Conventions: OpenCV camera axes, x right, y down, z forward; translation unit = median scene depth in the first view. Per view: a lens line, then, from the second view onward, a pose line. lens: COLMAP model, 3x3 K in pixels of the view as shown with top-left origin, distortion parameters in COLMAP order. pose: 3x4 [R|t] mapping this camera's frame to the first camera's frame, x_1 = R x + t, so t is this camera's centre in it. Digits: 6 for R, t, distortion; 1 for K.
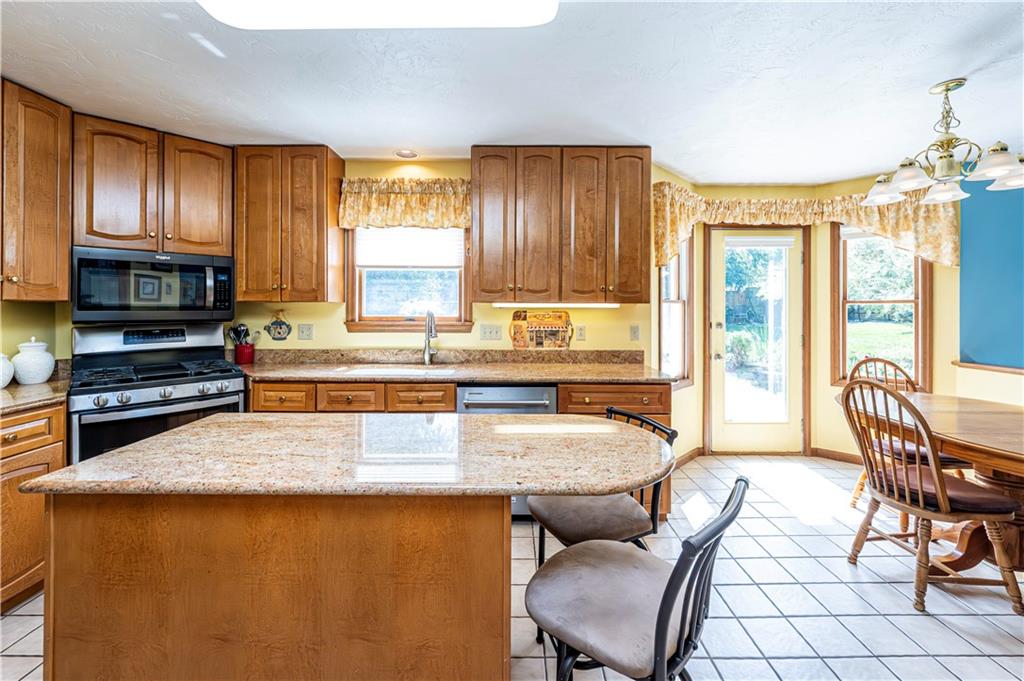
lens RADIAL K [[416.2, 0, 505.7], [0, 416.2, 303.9], [0, 0, 1]] dist [-0.000813, -0.000479]
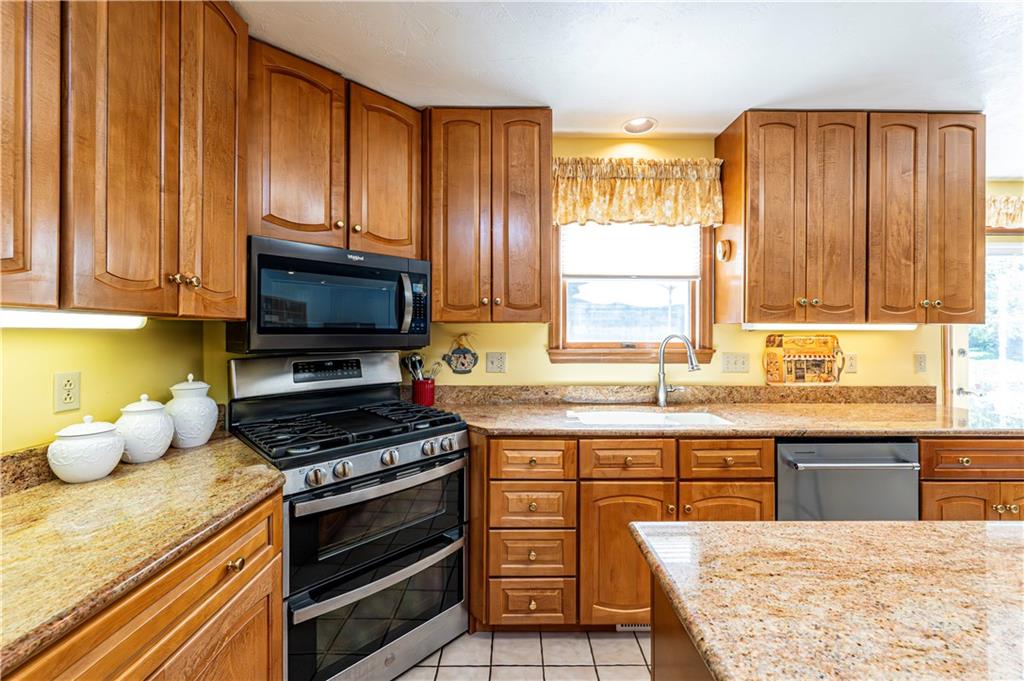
lens RADIAL K [[416.2, 0, 515.7], [0, 416.2, 327.9], [0, 0, 1]] dist [-0.000813, -0.000479]
pose [[0.999968, -0.001426, 0.007880, -0.461277], [0.001459, 0.999990, -0.004146, 0.007224], [-0.007874, 0.004157, 0.999960, 0.250254]]
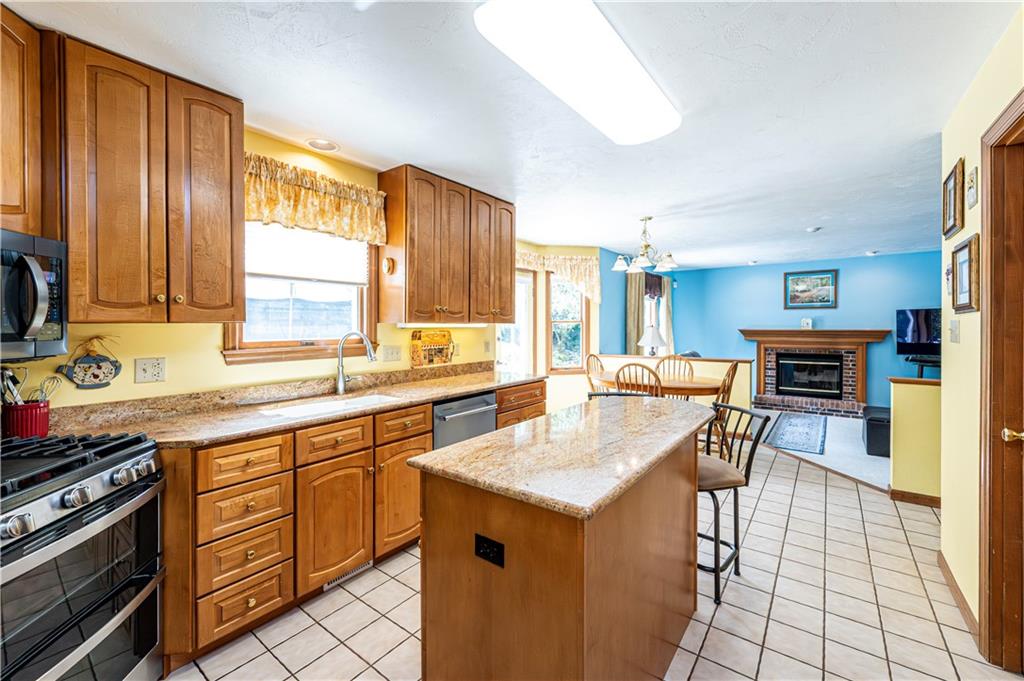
lens RADIAL K [[416.2, 0, 522.7], [0, 416.2, 329.8], [0, 0, 1]] dist [-0.000813, -0.000479]
pose [[0.590878, -0.015792, 0.806607, -0.669060], [-0.000875, 0.999795, 0.020216, -0.007291], [-0.806761, -0.012651, 0.590743, 0.179504]]
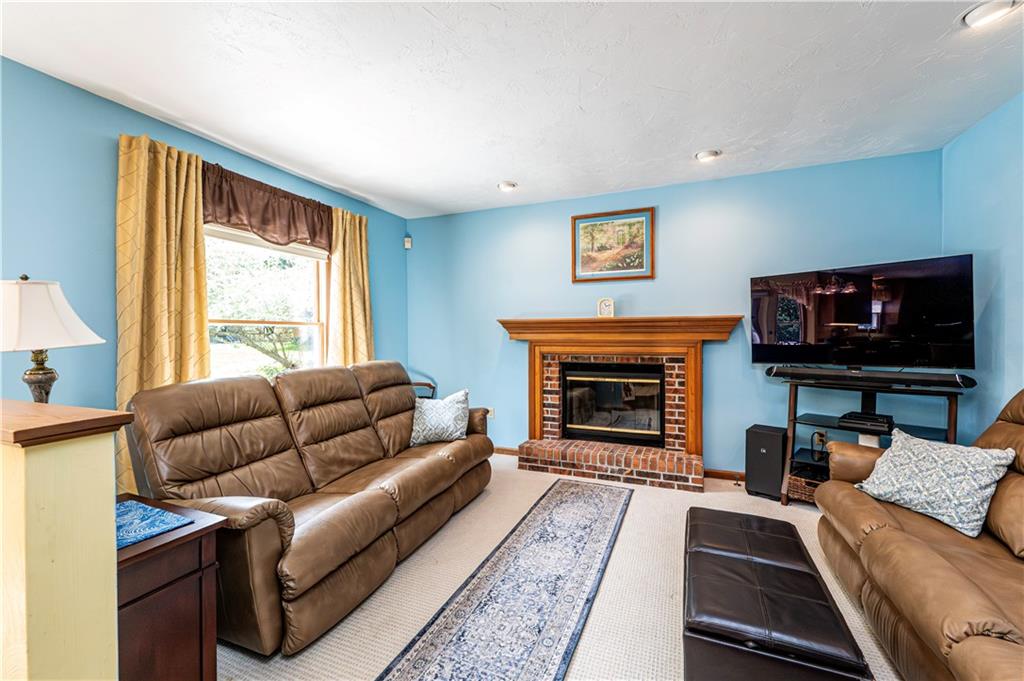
lens RADIAL K [[416.2, 0, 505.2], [0, 416.2, 333.6], [0, 0, 1]] dist [-0.000813, -0.000479]
pose [[0.401545, -0.007242, 0.915811, 1.141114], [-0.000380, 0.999967, 0.008074, 0.085875], [-0.915839, -0.003590, 0.401529, 0.025341]]
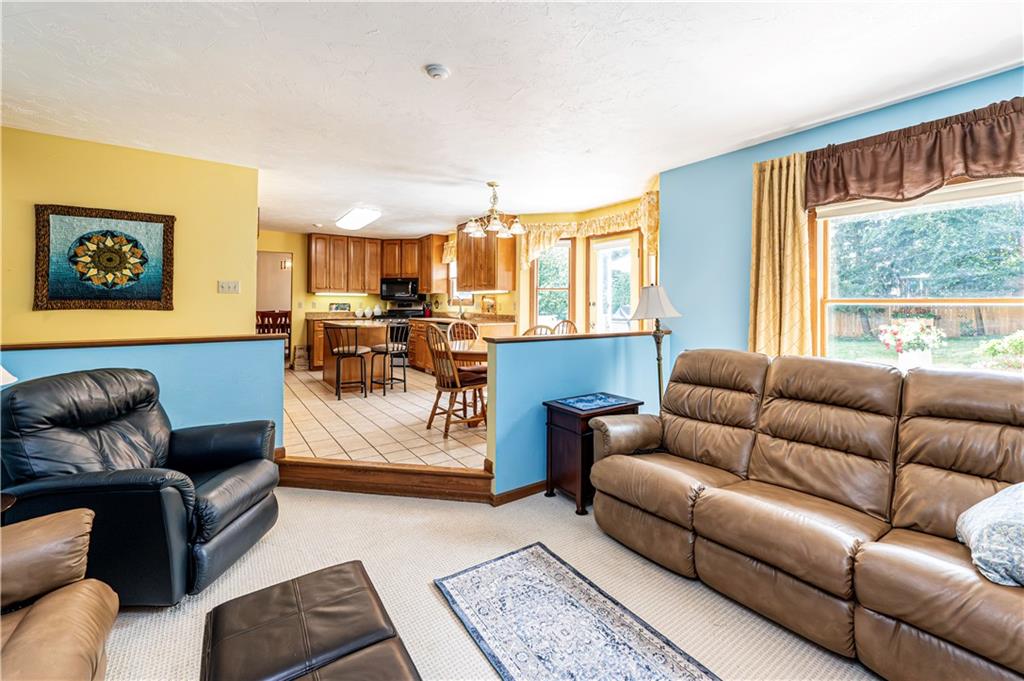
lens RADIAL K [[416.2, 0, 525.1], [0, 416.2, 301.8], [0, 0, 1]] dist [-0.000813, -0.000479]
pose [[0.583906, -0.008956, -0.811772, 1.947604], [-0.001790, 0.999923, -0.012319, 0.078385], [0.811819, 0.008646, 0.583845, -0.082924]]
